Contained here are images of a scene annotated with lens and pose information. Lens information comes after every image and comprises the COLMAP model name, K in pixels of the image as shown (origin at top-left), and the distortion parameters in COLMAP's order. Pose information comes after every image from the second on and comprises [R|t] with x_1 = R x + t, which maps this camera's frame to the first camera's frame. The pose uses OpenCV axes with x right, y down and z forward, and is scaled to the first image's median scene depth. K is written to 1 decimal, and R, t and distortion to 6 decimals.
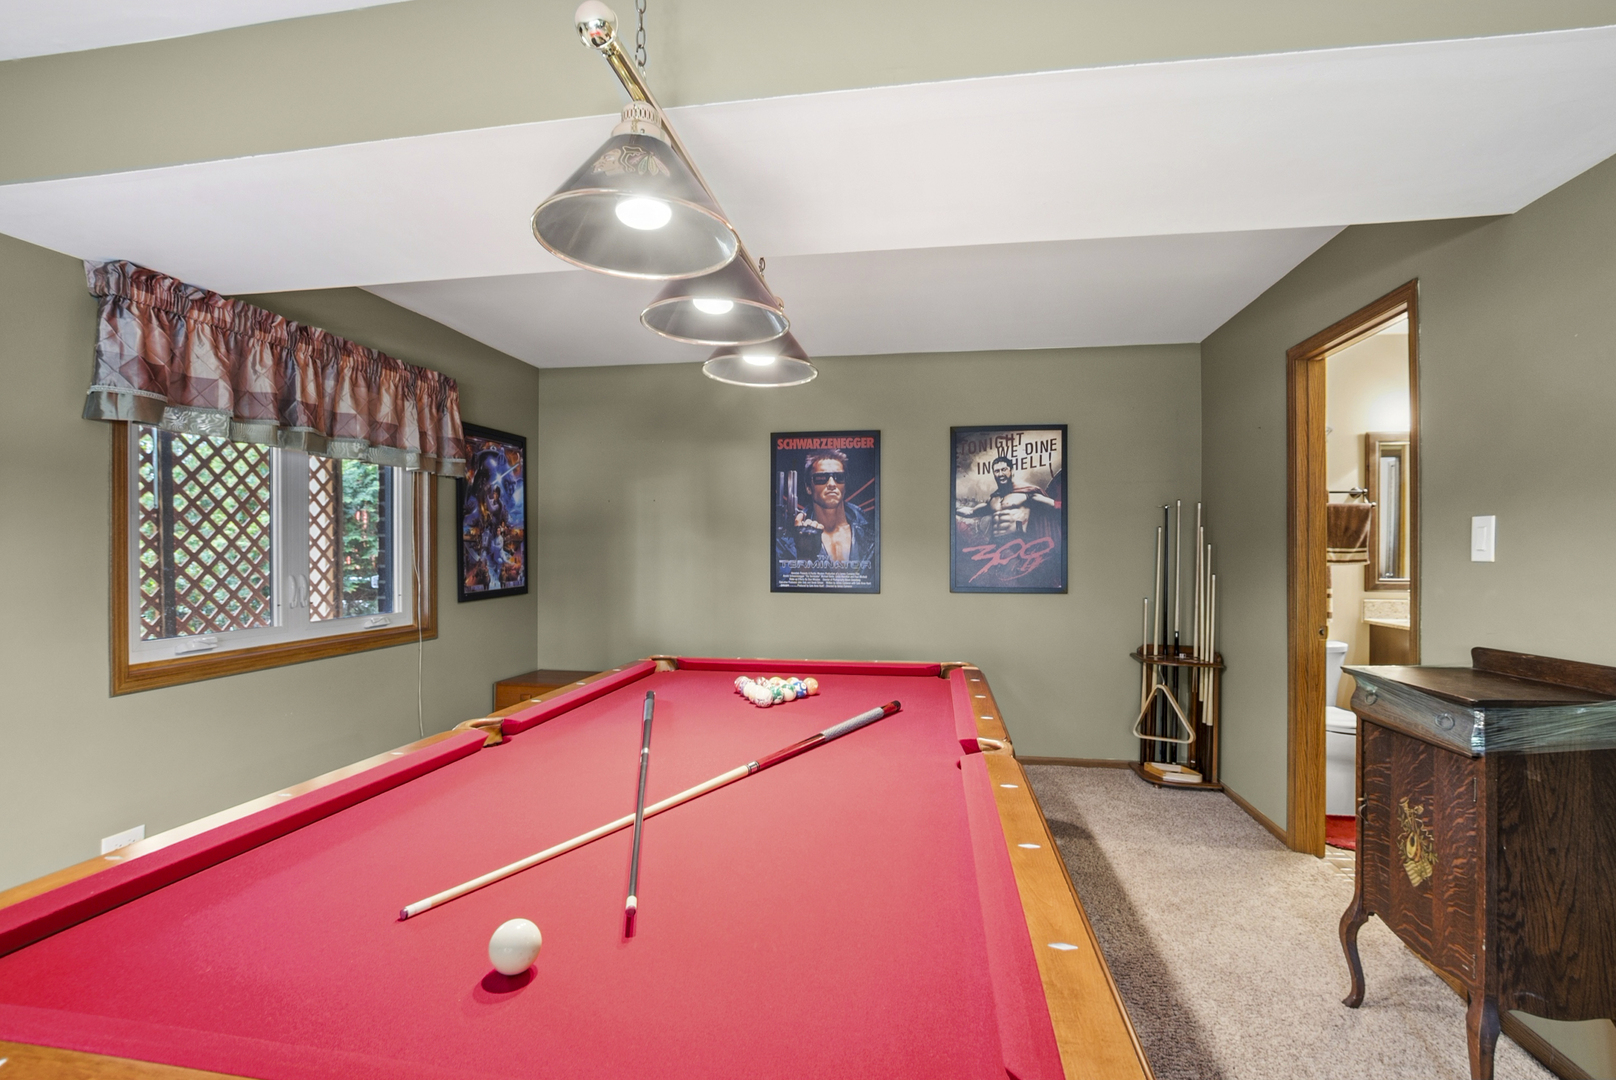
lens RADIAL K [[718.9, 0, 816.0], [0, 718.9, 549.5], [0, 0, 1]] dist [-0.033241, 0.000415]
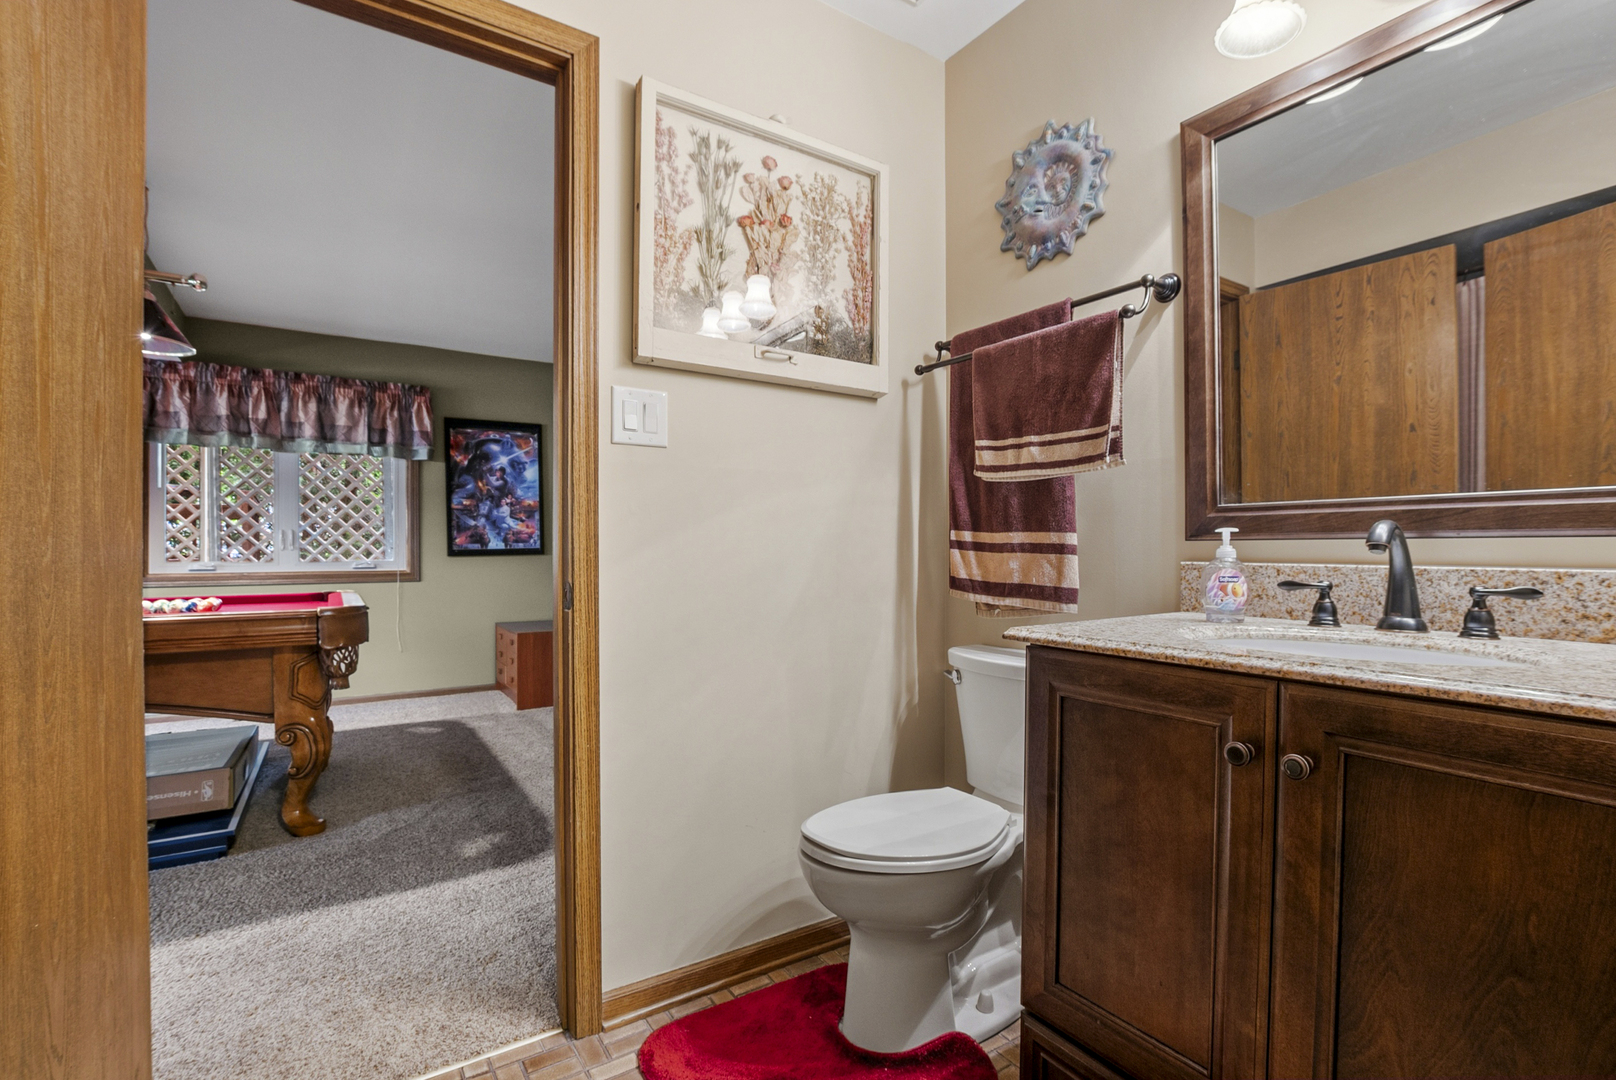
lens RADIAL K [[718.9, 0, 816.0], [0, 718.9, 549.5], [0, 0, 1]] dist [-0.033241, 0.000415]
pose [[0.690821, -0.002199, -0.723023, 0.851028], [0.002471, 0.999997, -0.000681, 0.060287], [0.723022, -0.001316, 0.690824, 0.545369]]
